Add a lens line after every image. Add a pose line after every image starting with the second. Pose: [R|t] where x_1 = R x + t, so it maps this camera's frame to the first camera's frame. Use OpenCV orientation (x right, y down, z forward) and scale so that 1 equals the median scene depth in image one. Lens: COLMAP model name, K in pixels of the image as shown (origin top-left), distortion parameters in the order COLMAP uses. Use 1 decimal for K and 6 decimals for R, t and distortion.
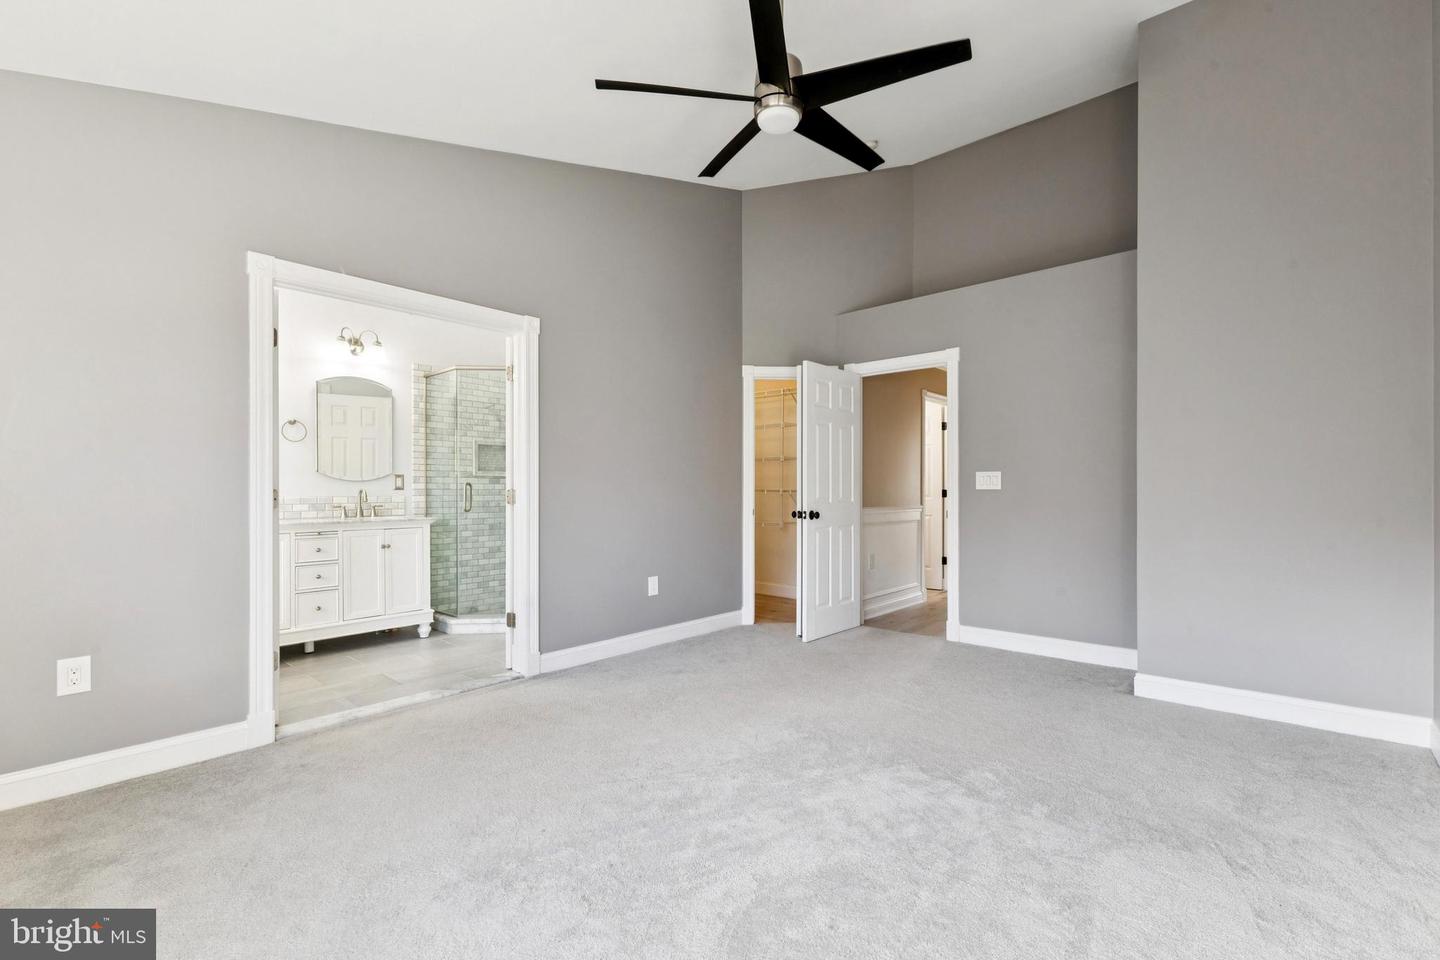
lens RADIAL K [[638.1, 0, 724.3], [0, 638.1, 485.9], [0, 0, 1]] dist [0.003144, -0.000292]
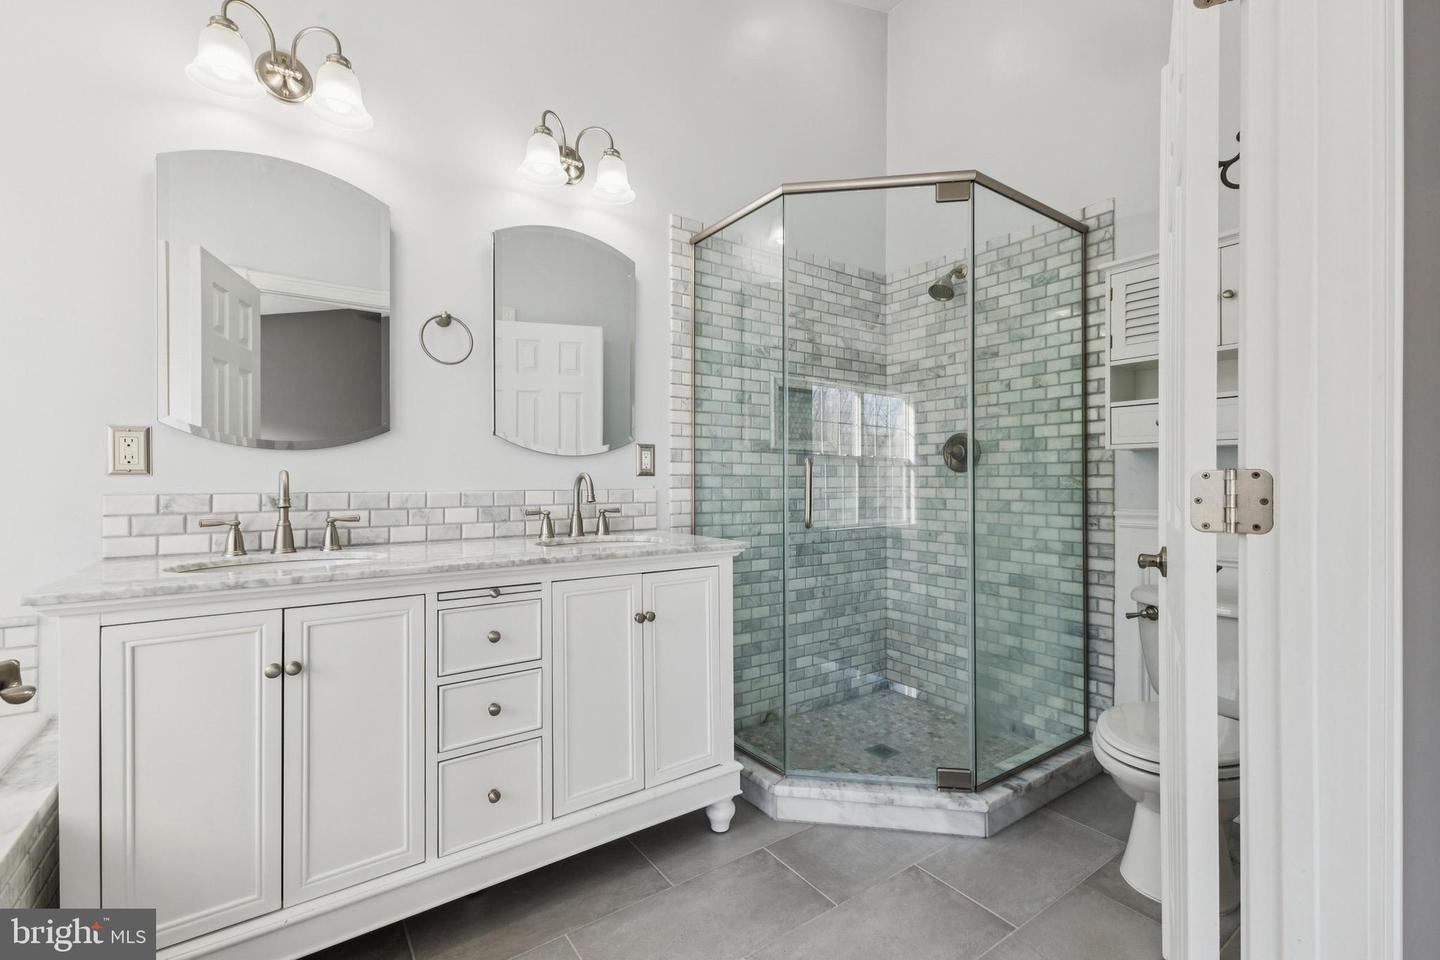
lens RADIAL K [[614.9, 0, 701.8], [0, 614.9, 473.7], [0, 0, 1]] dist [0.002473, -0.000105]
pose [[0.969183, 0.002395, -0.246332, -0.348666], [-0.002989, 0.999993, -0.002037, 0.005204], [0.246326, 0.002710, 0.969183, 0.552894]]
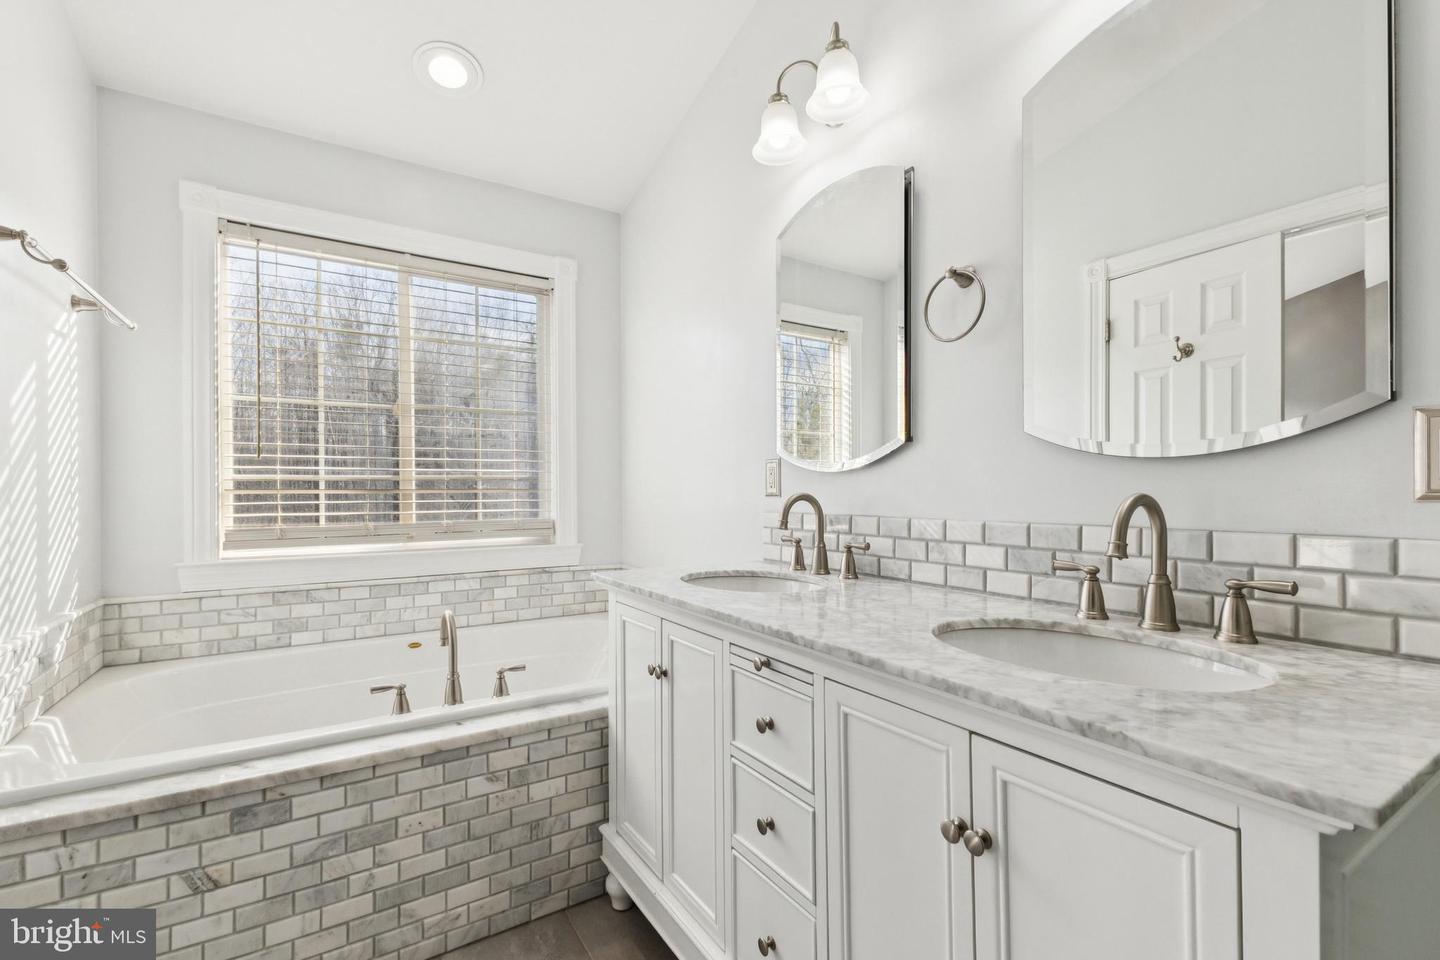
lens RADIAL K [[638.1, 0, 724.3], [0, 638.1, 485.9], [0, 0, 1]] dist [0.003144, -0.000292]
pose [[-0.264003, 0.000561, -0.964522, -0.301963], [0.010951, 0.999937, -0.002416, 0.000595], [0.964460, -0.011200, -0.263993, 0.844464]]
